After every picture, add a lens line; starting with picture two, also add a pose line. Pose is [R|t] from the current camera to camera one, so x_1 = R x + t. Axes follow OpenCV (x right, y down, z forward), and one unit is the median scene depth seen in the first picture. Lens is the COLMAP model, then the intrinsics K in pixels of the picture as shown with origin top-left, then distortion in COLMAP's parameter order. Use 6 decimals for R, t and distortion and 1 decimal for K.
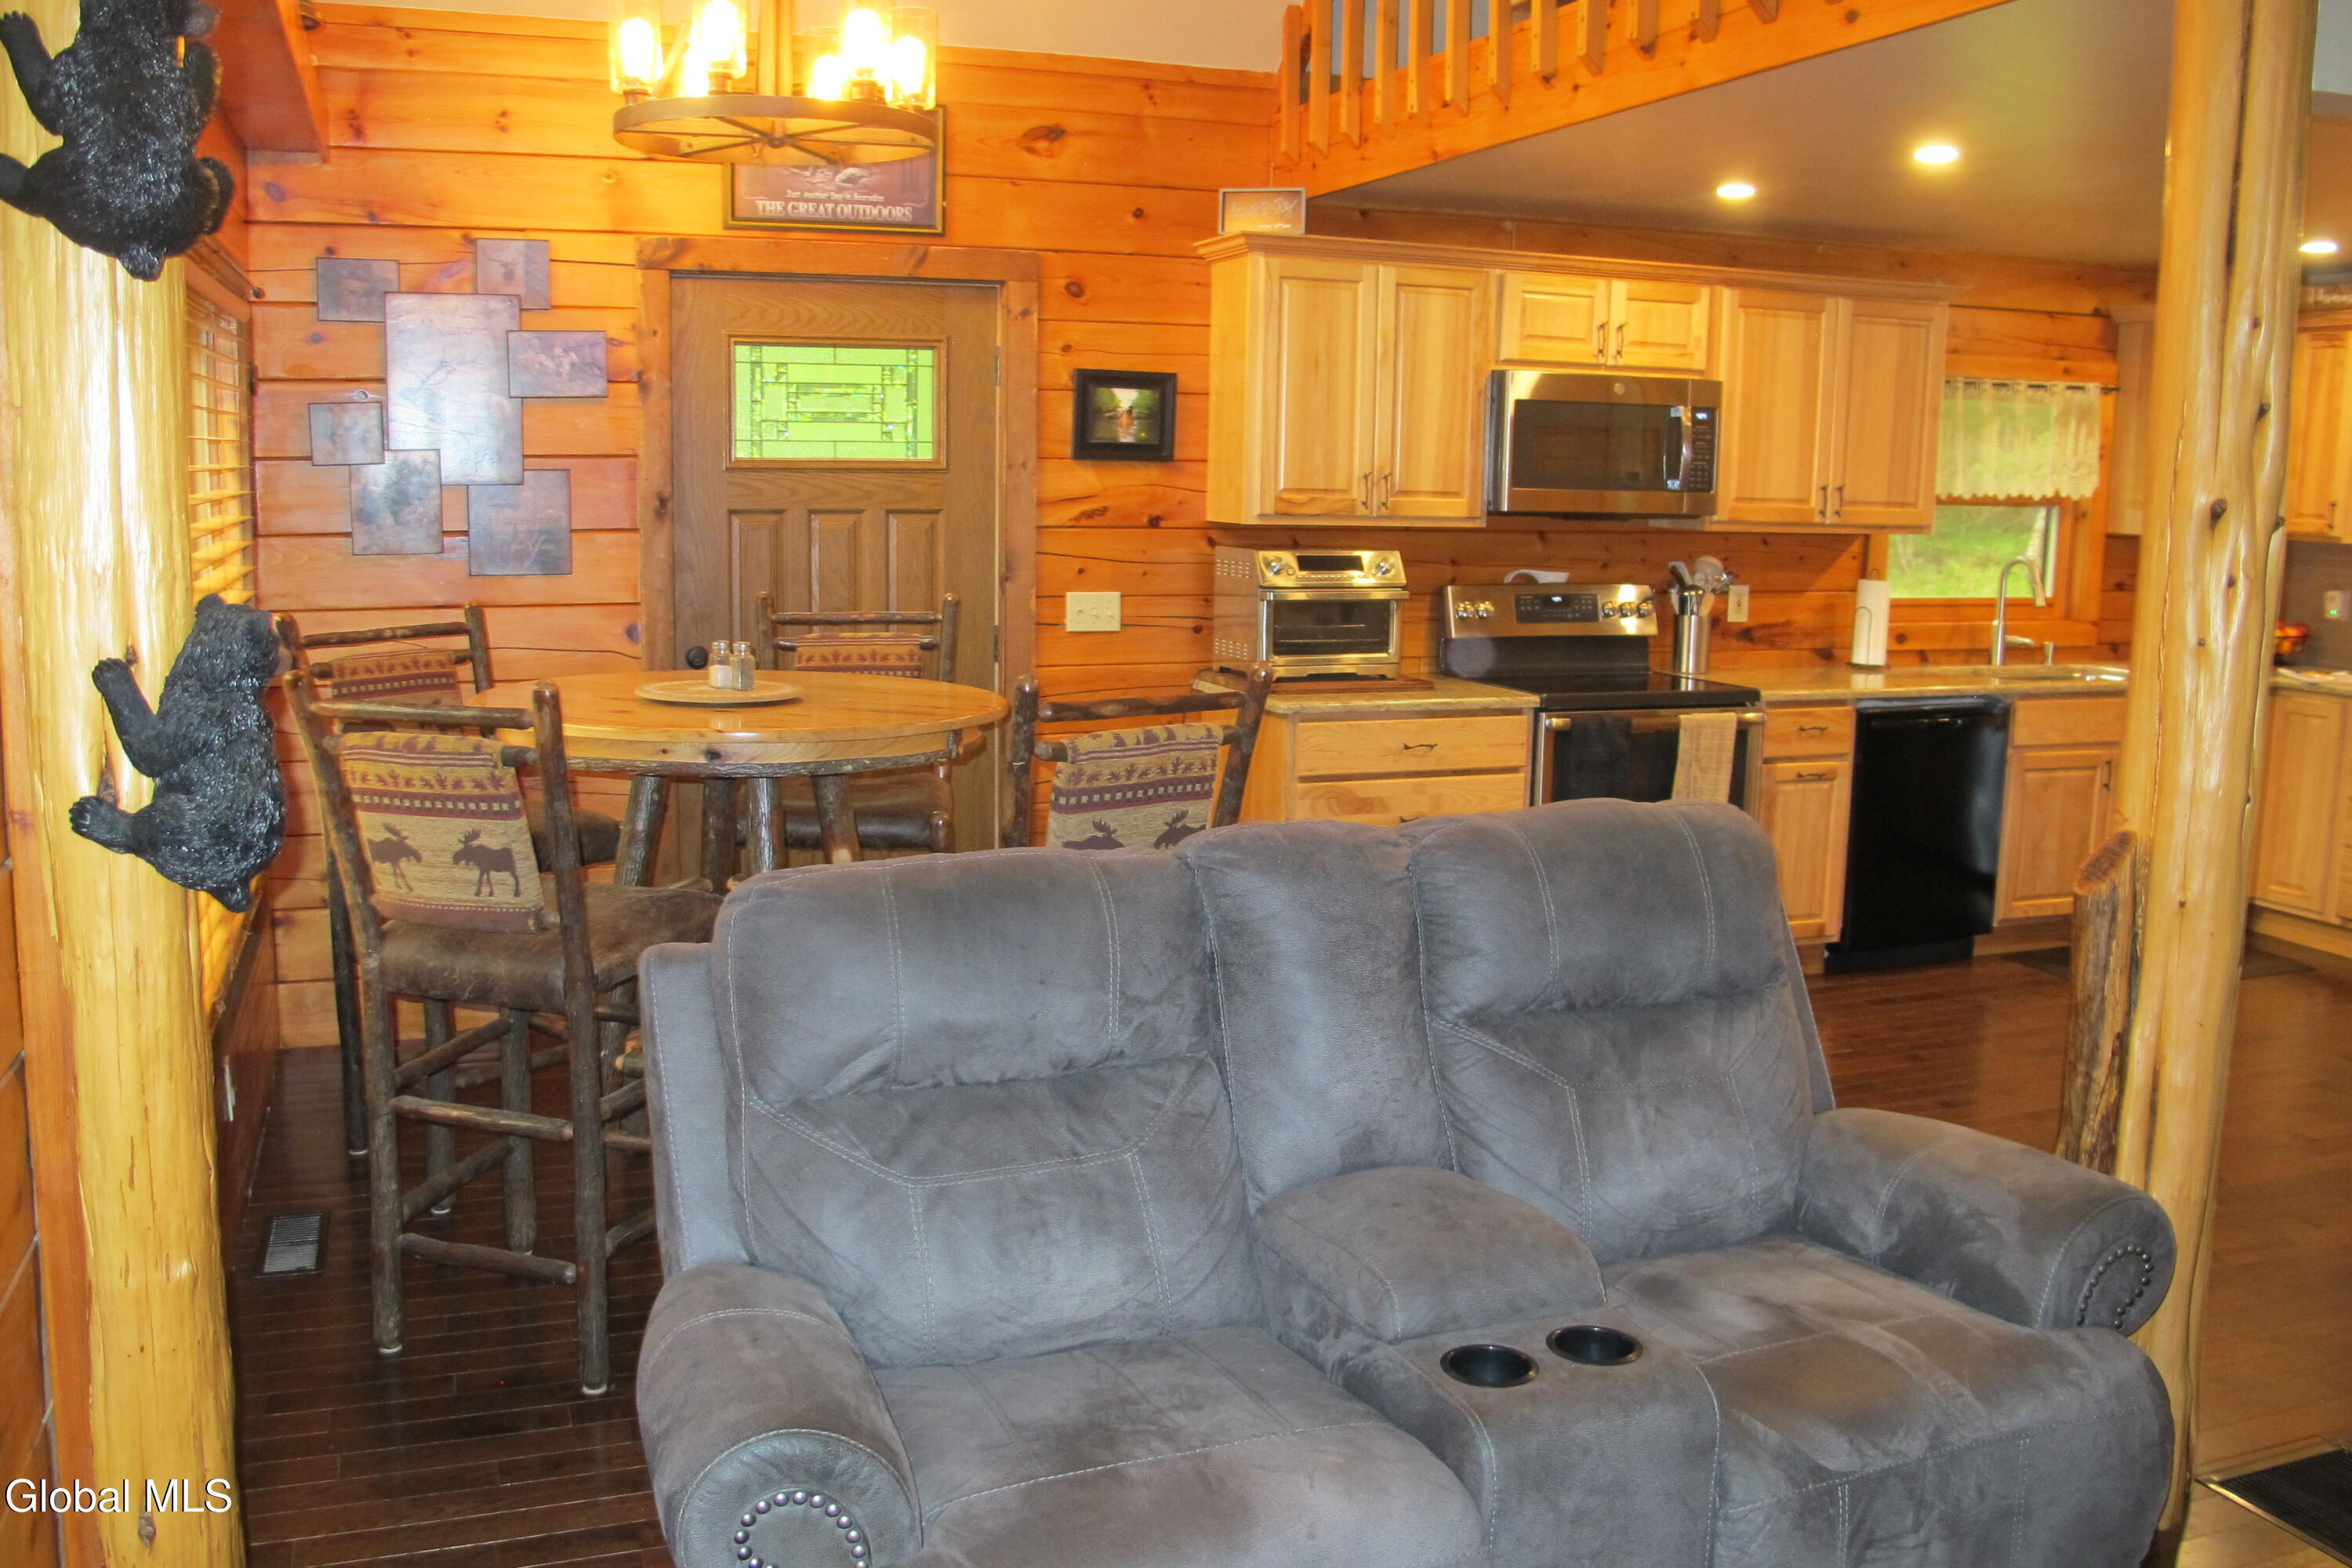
lens RADIAL K [[1980.2, 0, 1157.2], [0, 1980.2, 751.1], [0, 0, 1]] dist [-0.143432, 0.103744]
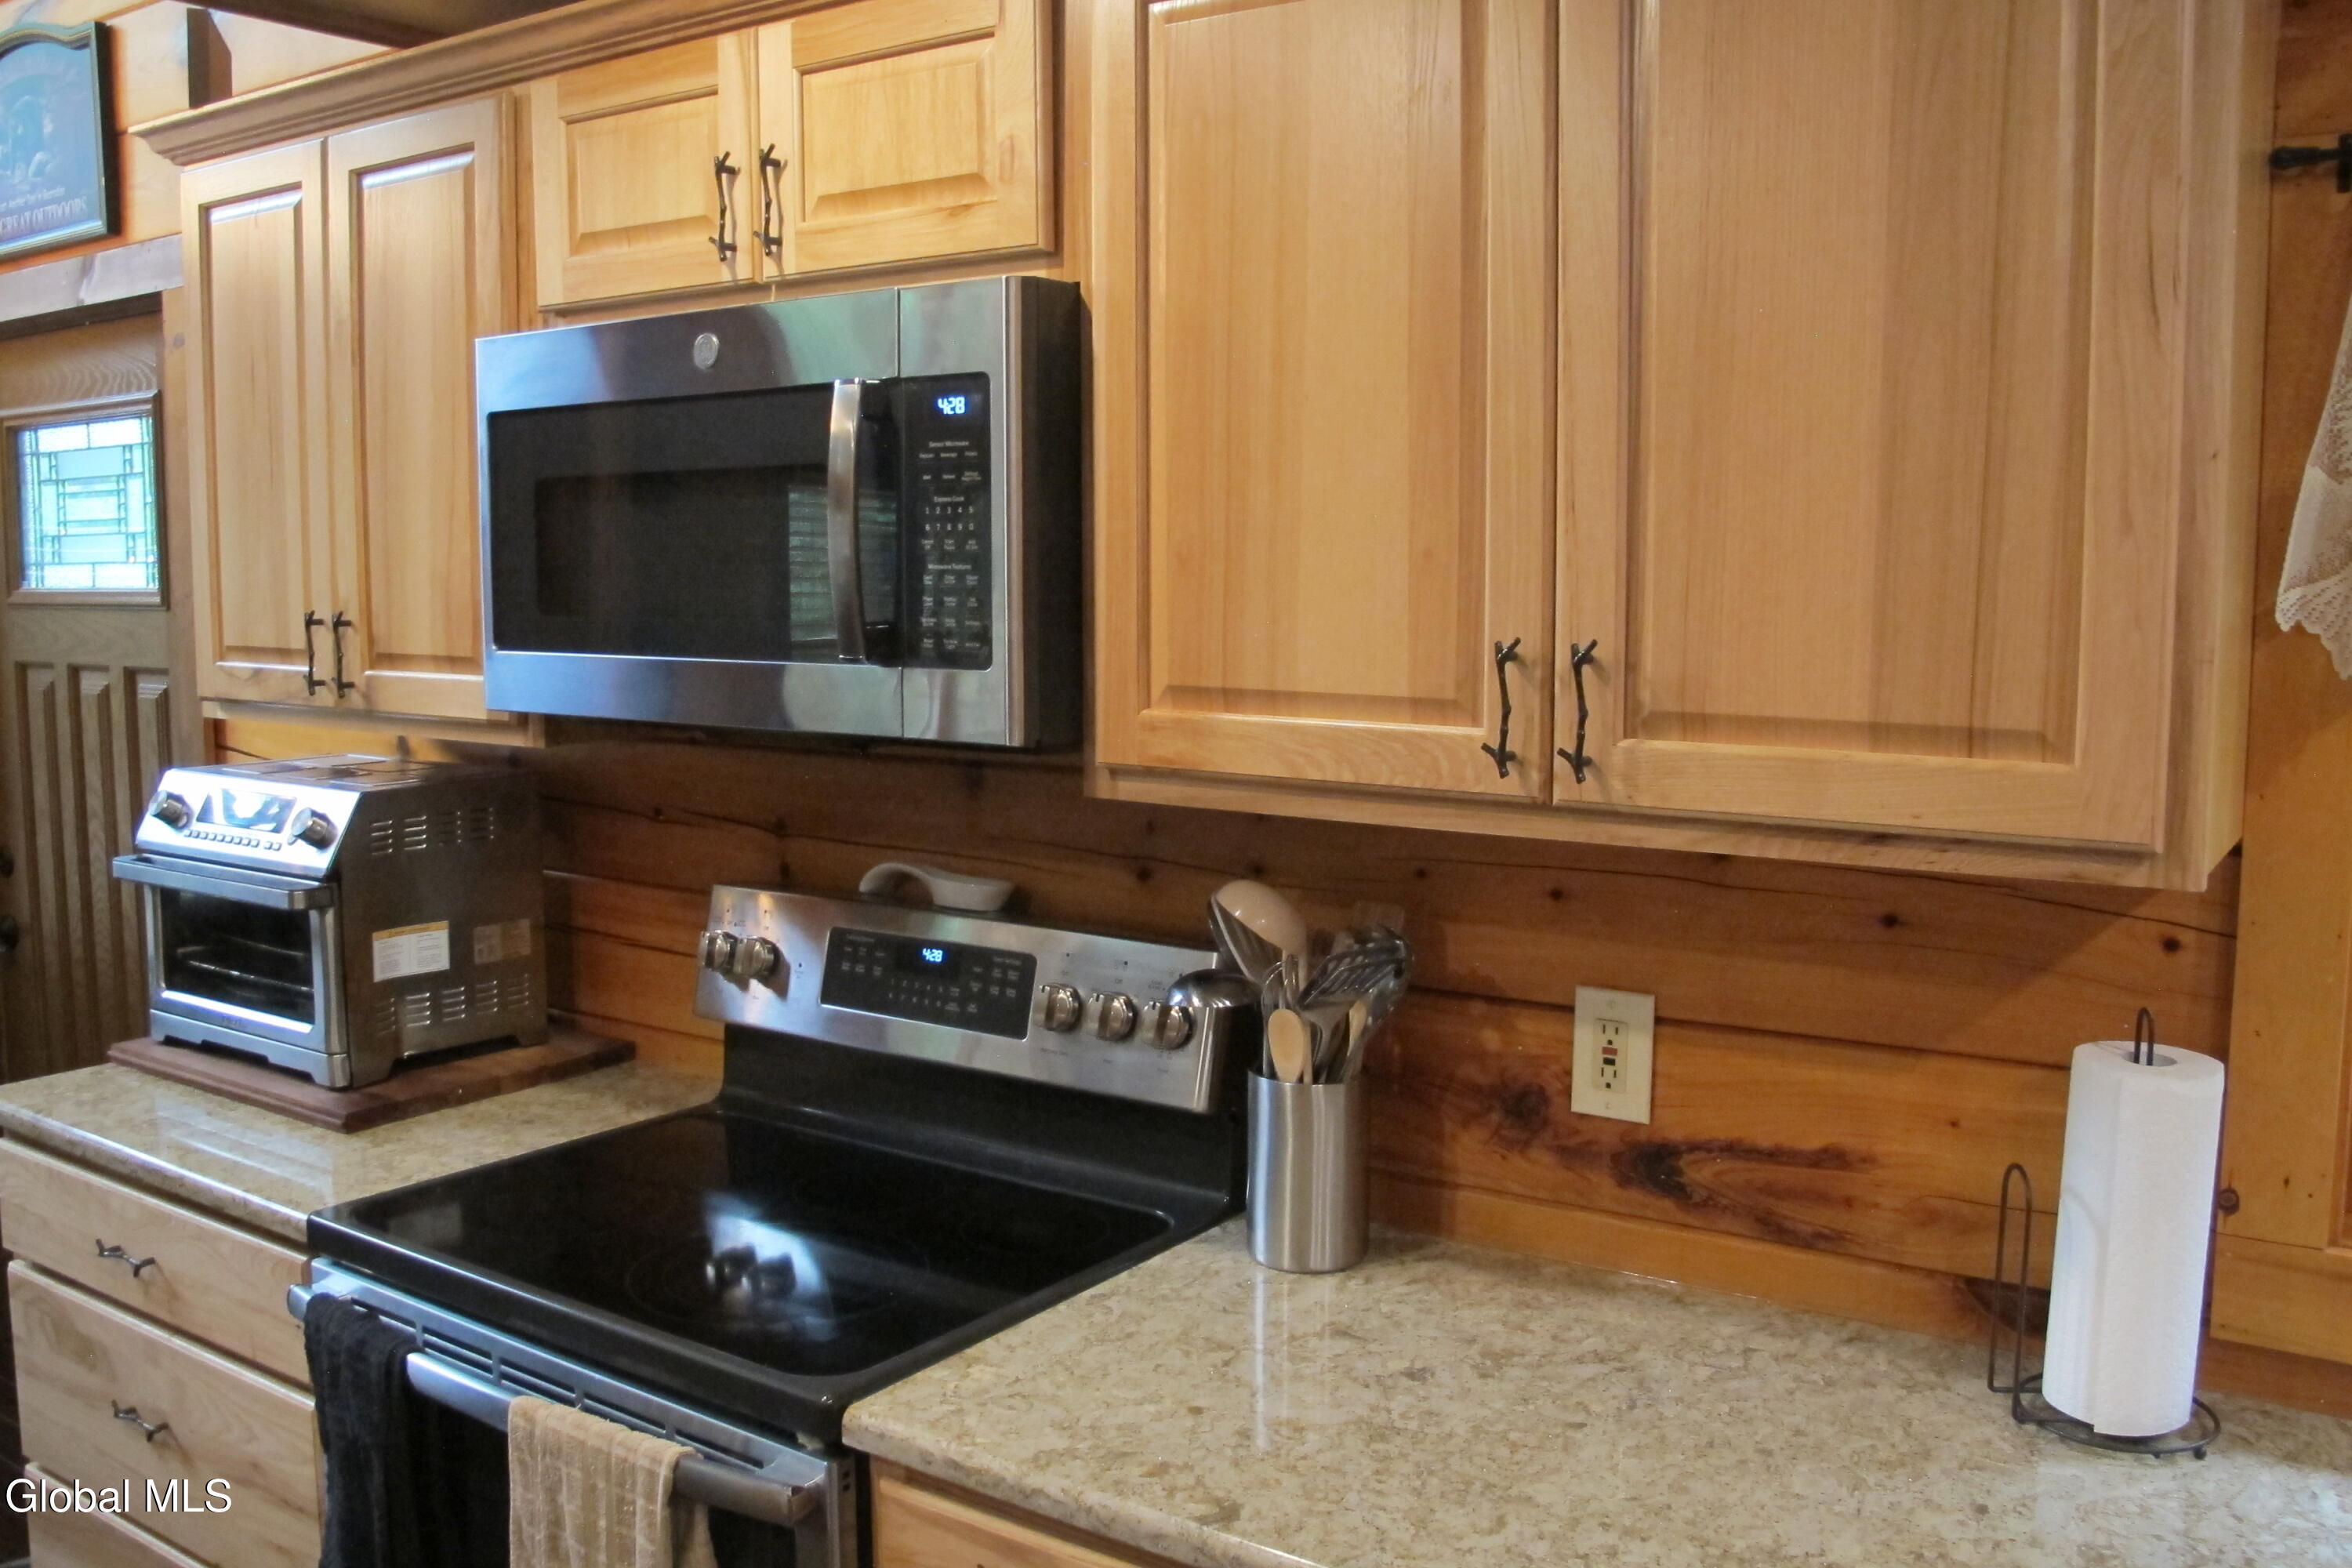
lens RADIAL K [[1980.2, 0, 1140.5], [0, 1980.2, 753.2], [0, 0, 1]] dist [-0.143432, 0.103744]
pose [[0.569726, 0.064532, -0.819298, 0.538201], [-0.106147, 0.994340, 0.004506, -0.124532], [0.814951, 0.084399, 0.573351, 0.858241]]
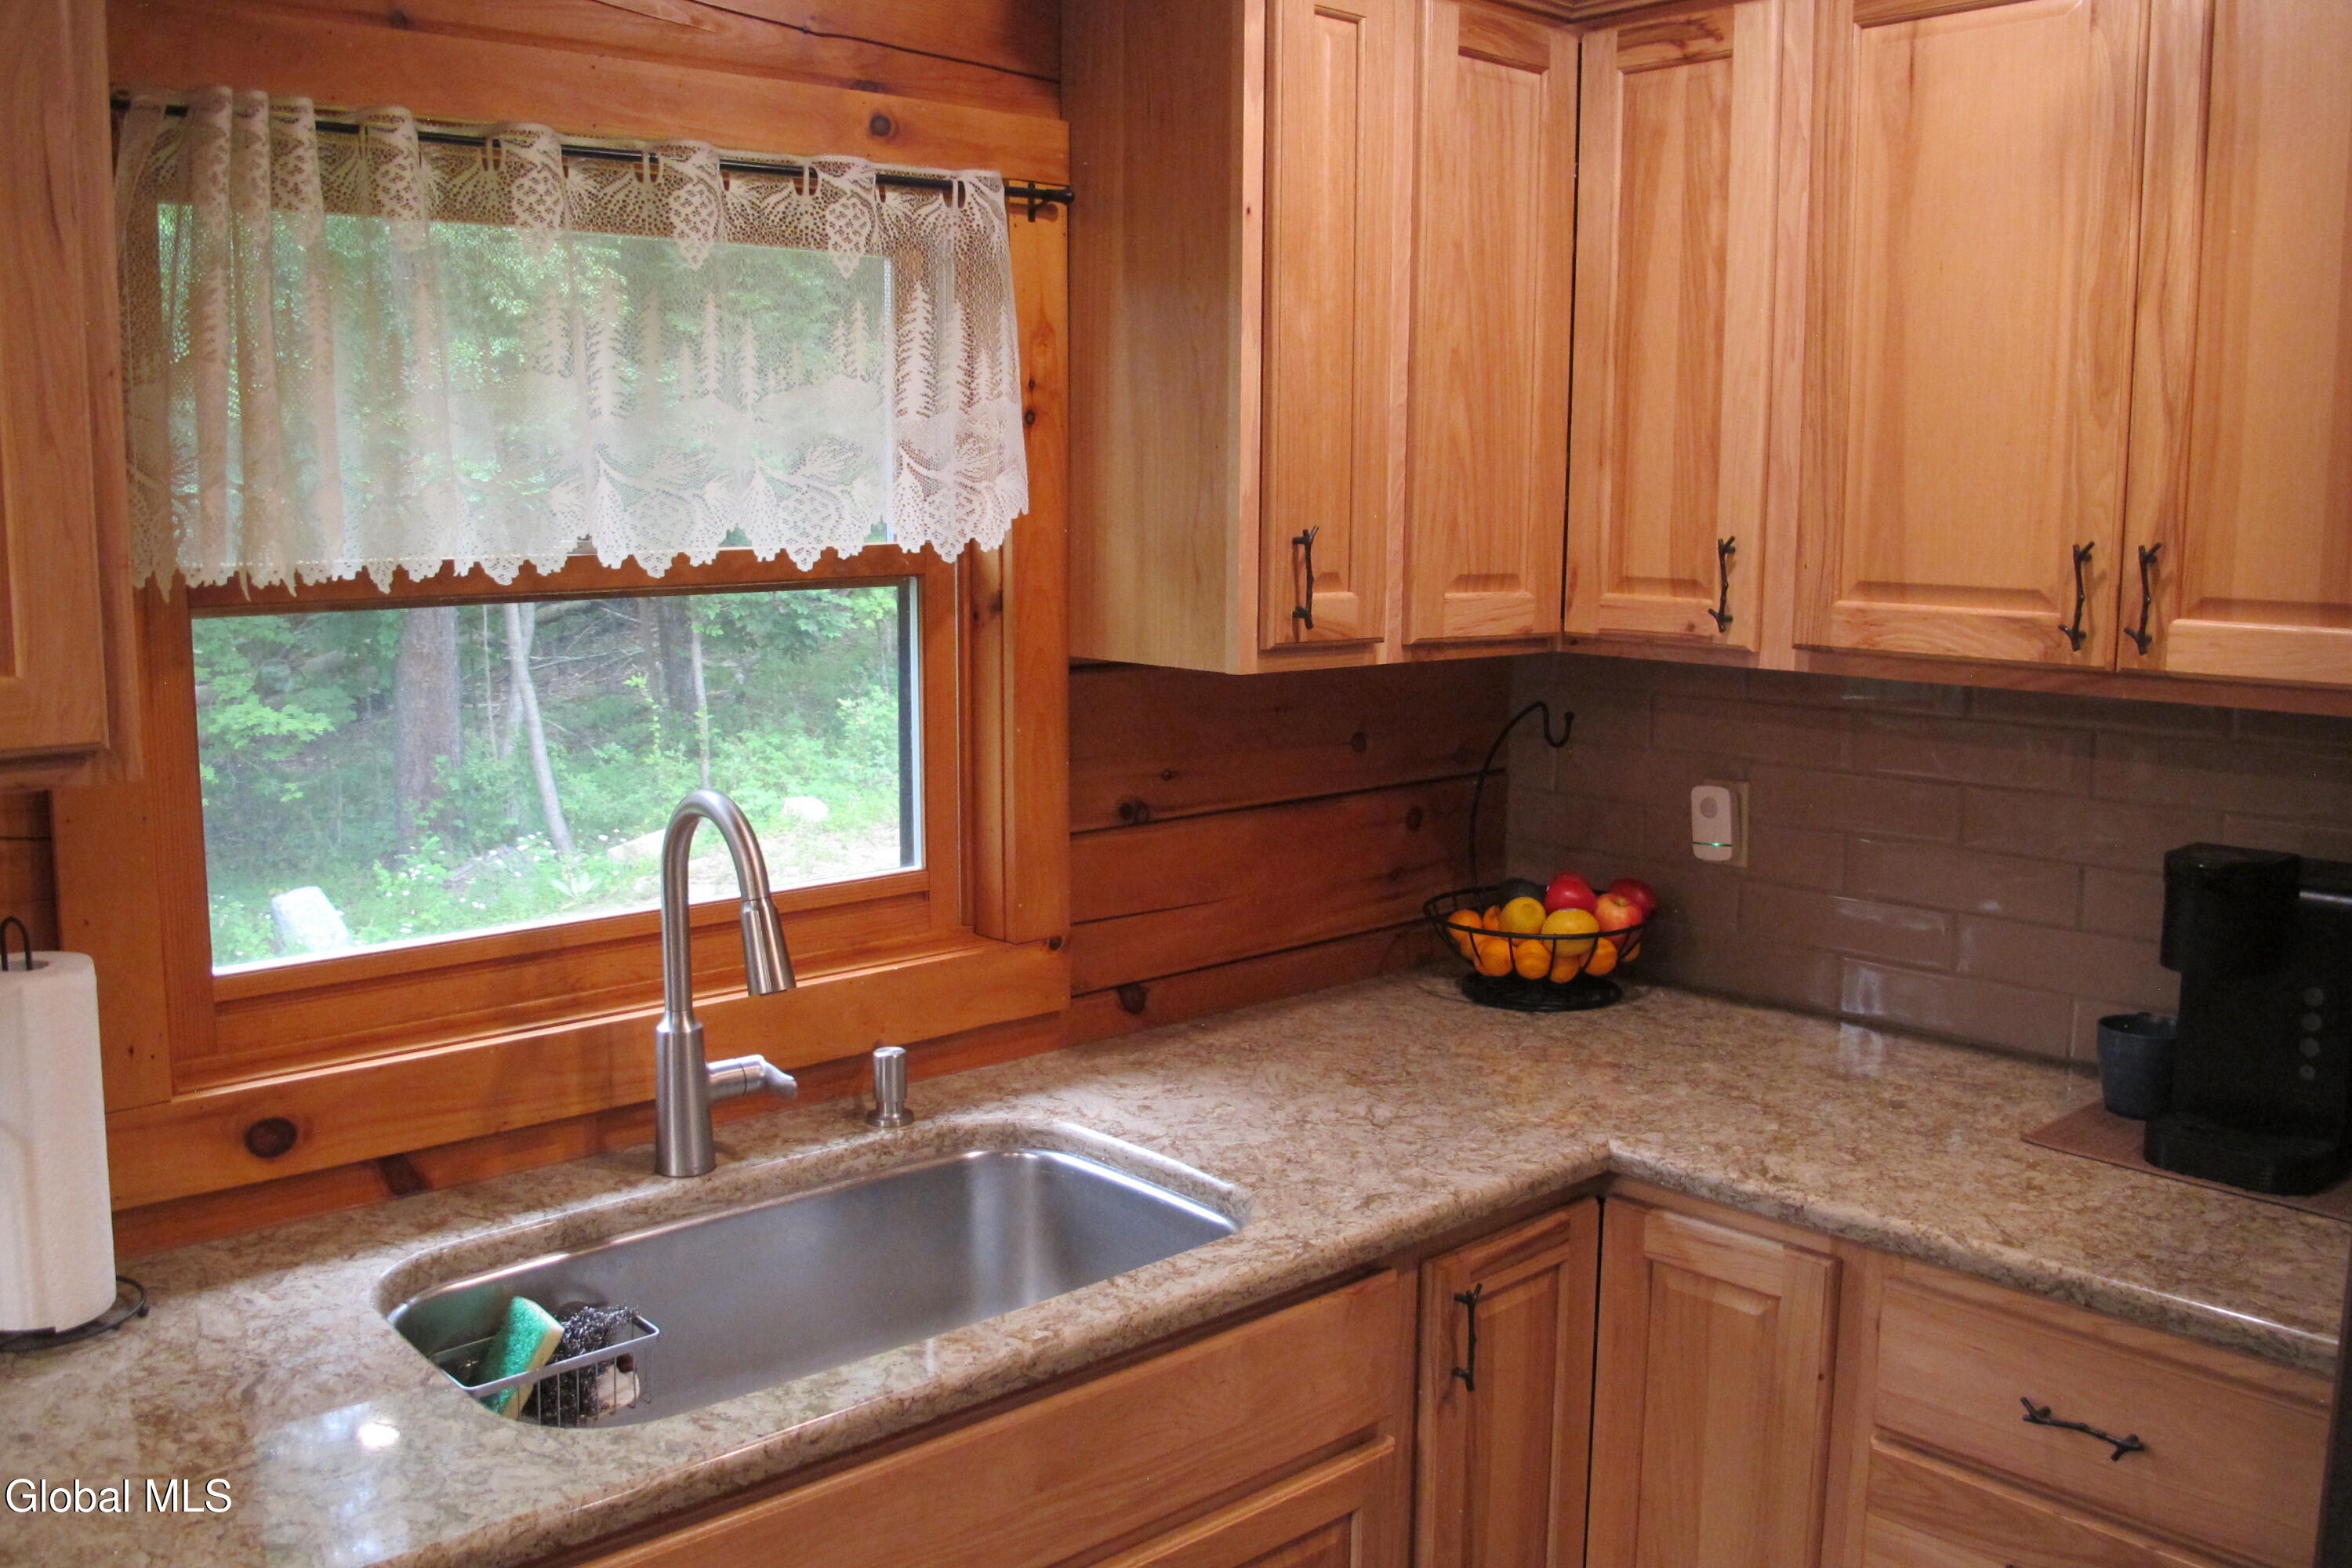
lens RADIAL K [[1980.2, 0, 1158.2], [0, 1980.2, 770.5], [0, 0, 1]] dist [-0.143432, 0.103744]
pose [[0.934782, -0.068083, 0.348635, 0.466859], [0.068338, 0.997595, 0.011584, -0.116458], [-0.348585, 0.012997, 0.937187, 0.820770]]
